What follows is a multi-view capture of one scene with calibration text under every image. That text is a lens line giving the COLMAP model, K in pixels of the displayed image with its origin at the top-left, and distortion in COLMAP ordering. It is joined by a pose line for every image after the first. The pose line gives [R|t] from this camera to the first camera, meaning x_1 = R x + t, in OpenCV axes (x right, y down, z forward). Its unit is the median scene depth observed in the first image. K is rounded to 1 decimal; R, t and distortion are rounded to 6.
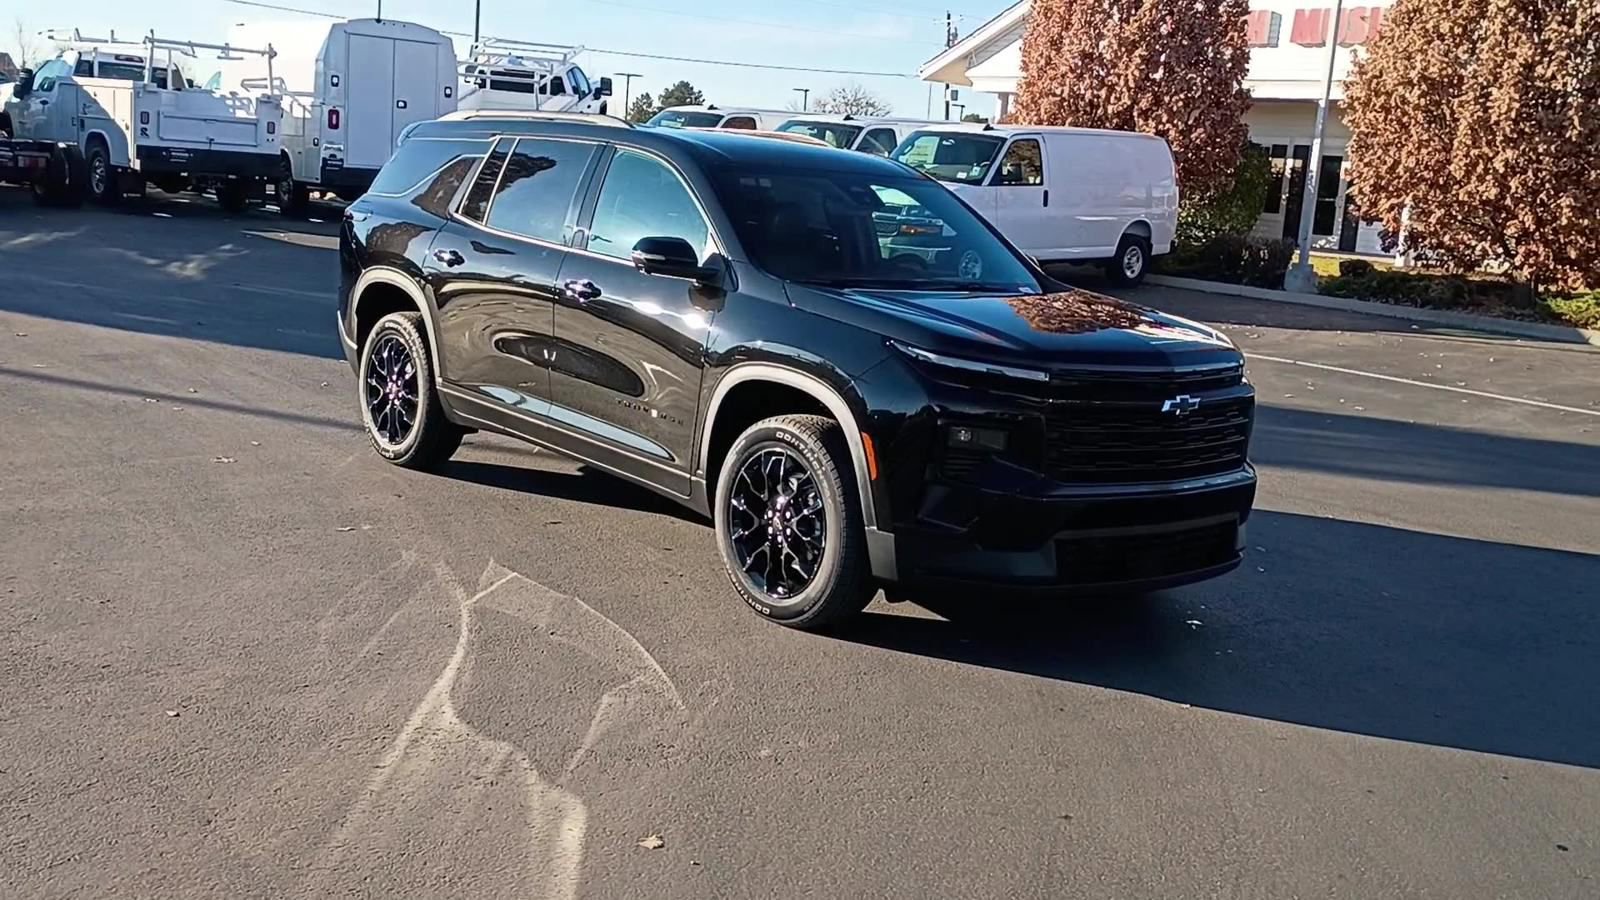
lens RADIAL K [[1668.9, 0, 852.5], [0, 1668.9, 530.7], [0, 0, 1]] dist [0.011816, 0.014626]
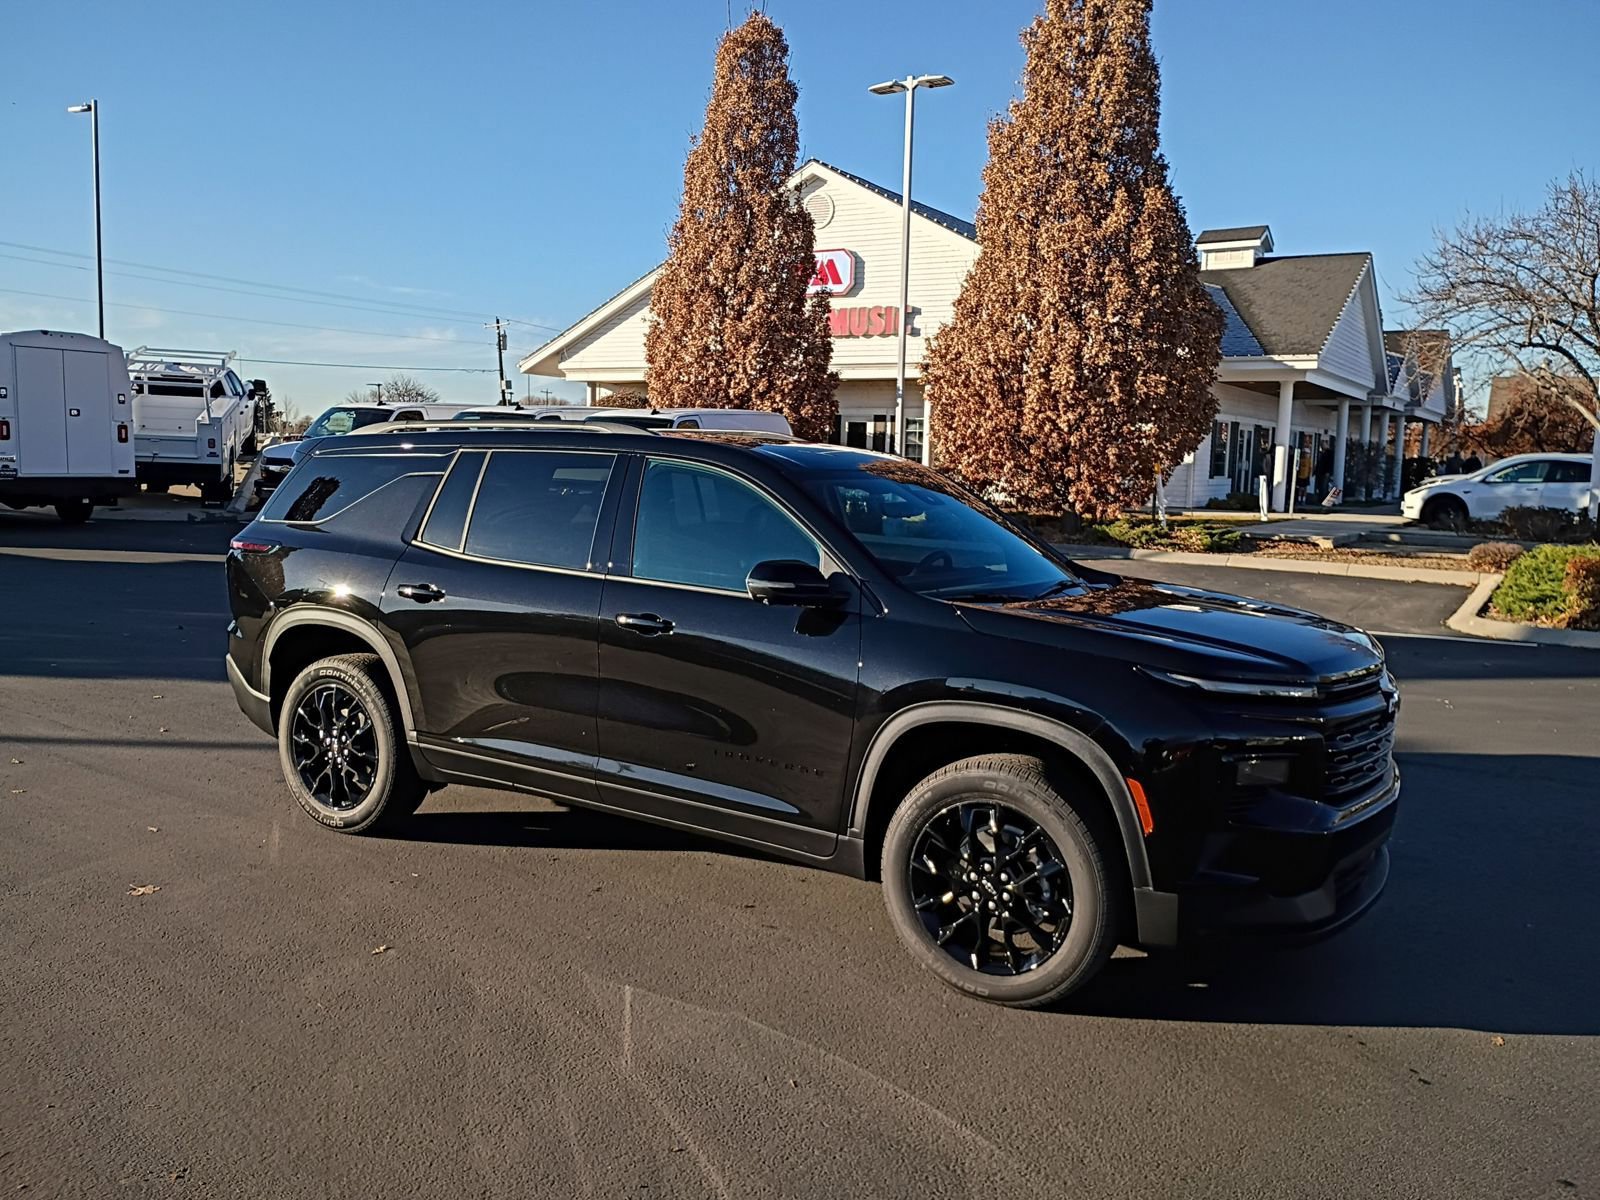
lens RADIAL K [[1332.1, 0, 800.0], [0, 1332.1, 600.0], [0, 0, 1]] dist [0.027106, -0.005188]
pose [[0.952568, -0.082349, 0.292971, -0.098894], [0.108863, 0.991197, -0.075350, -0.033310], [-0.284187, 0.103670, 0.953148, 0.112018]]
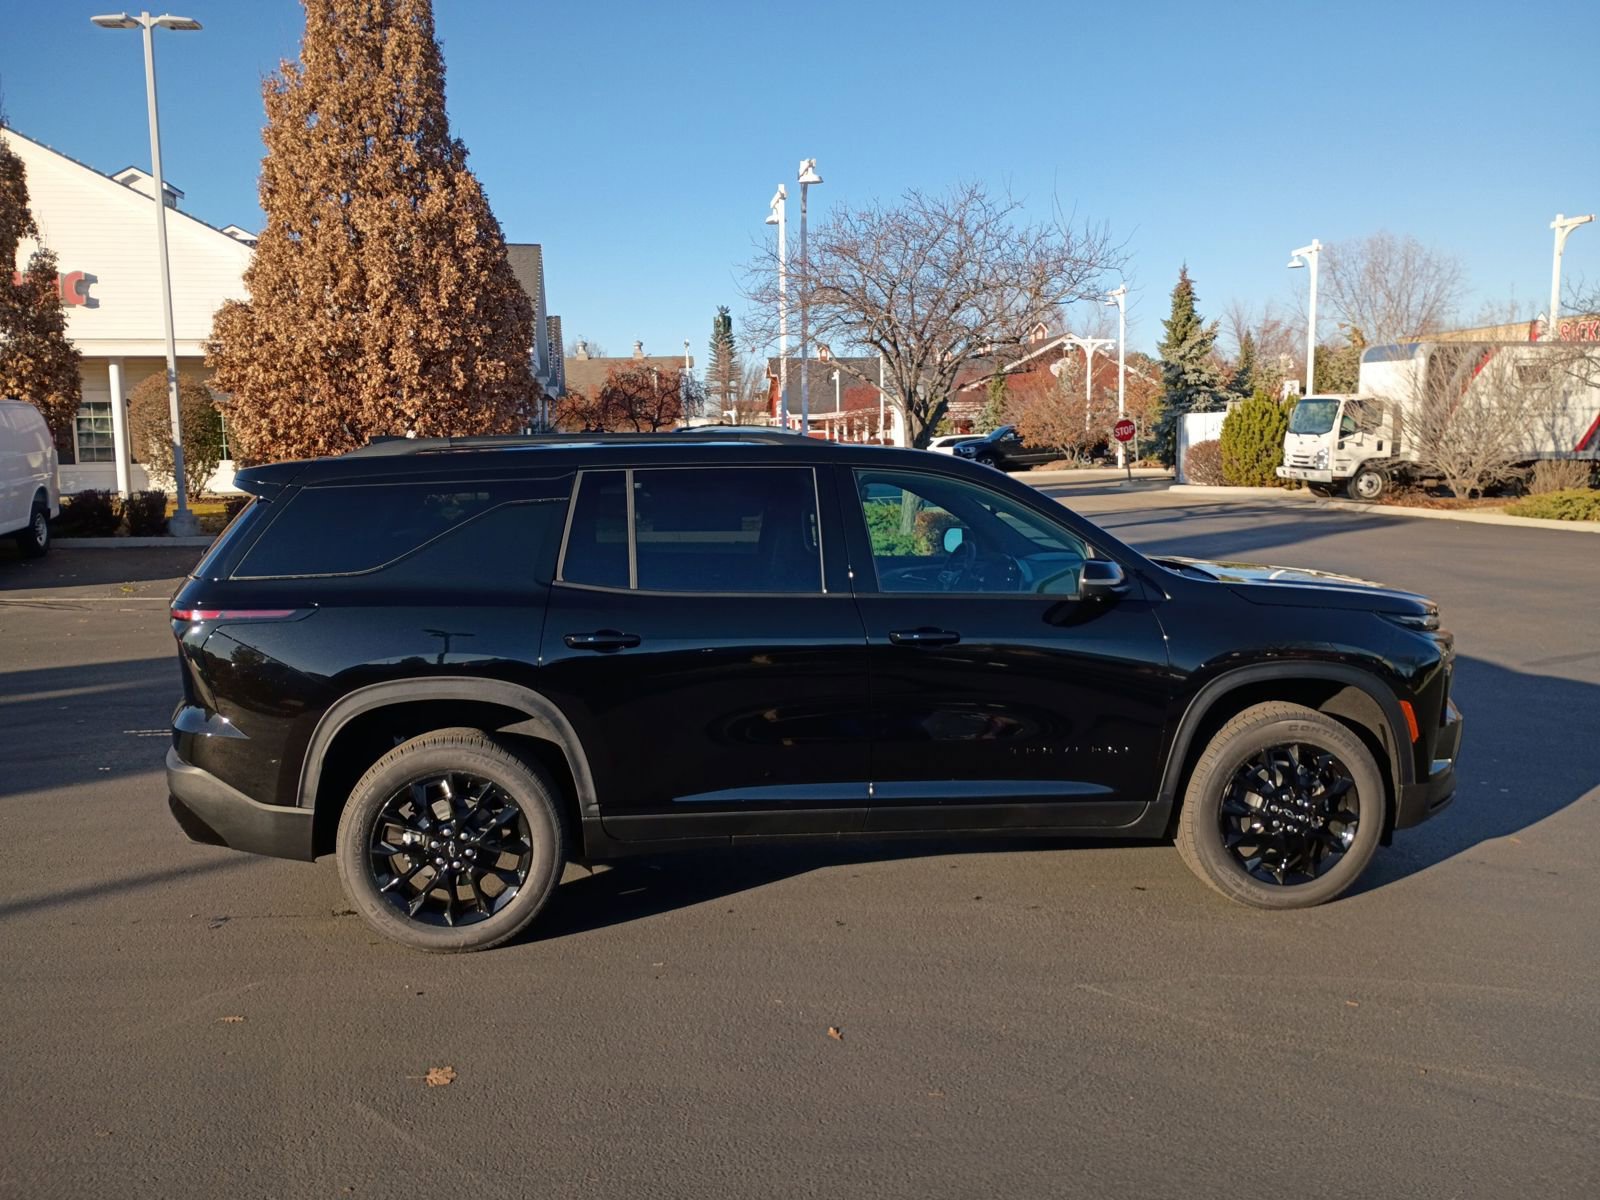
lens RADIAL K [[1309.4, 0, 800.0], [0, 1309.4, 600.0], [0, 0, 1]] dist [0.067062, -0.064817]
pose [[0.541780, -0.182464, 0.820476, -0.257406], [0.230038, 0.971071, 0.064055, -0.076701], [-0.808429, 0.154037, 0.568081, 0.233115]]
